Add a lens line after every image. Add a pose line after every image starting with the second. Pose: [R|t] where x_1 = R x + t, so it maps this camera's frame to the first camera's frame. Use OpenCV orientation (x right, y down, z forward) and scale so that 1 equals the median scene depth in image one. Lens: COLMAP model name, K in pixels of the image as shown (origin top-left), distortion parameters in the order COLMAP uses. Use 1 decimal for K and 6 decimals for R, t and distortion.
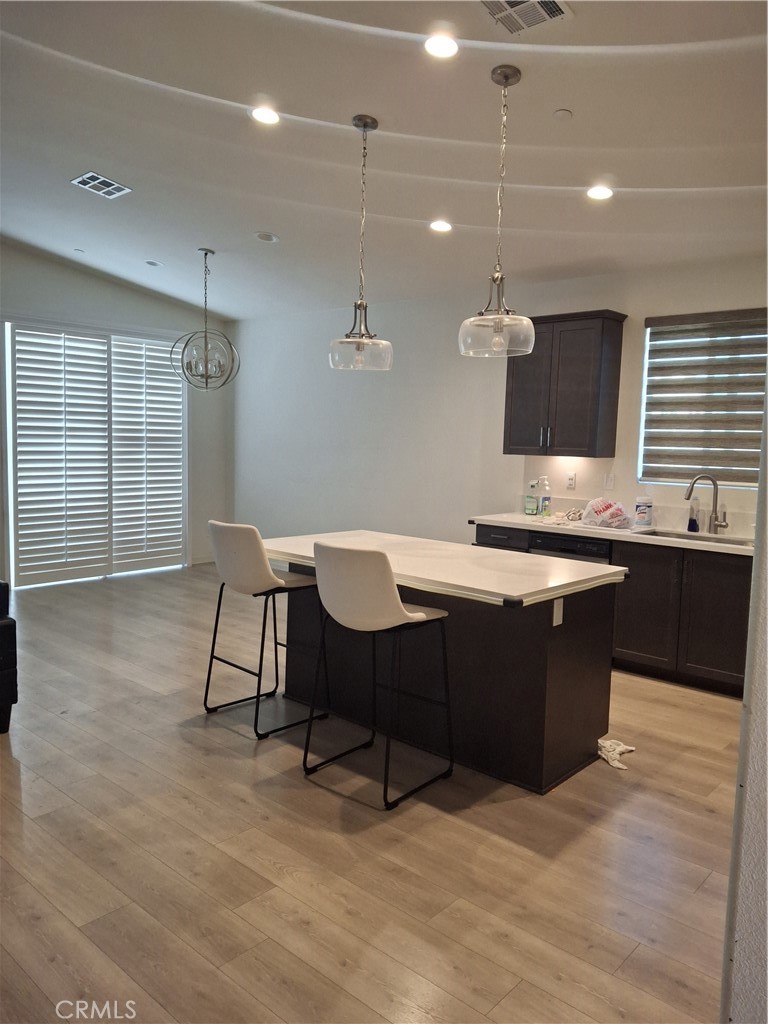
lens RADIAL K [[761.5, 0, 385.8], [0, 761.5, 507.3], [0, 0, 1]] dist [0.054237, -0.116621]
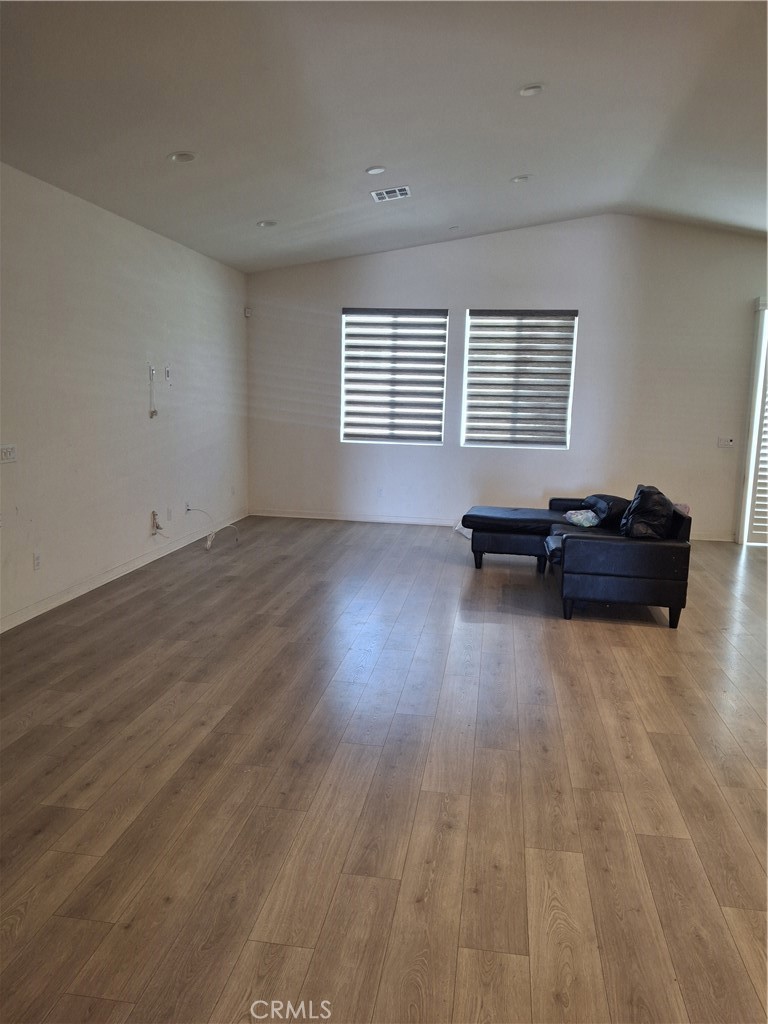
lens RADIAL K [[761.5, 0, 385.8], [0, 761.5, 507.3], [0, 0, 1]] dist [0.054237, -0.116621]
pose [[0.550017, 0.116334, -0.827011, 0.455949], [-0.093850, 0.992588, 0.077209, 0.039450], [0.829863, 0.035149, 0.556859, -0.255390]]
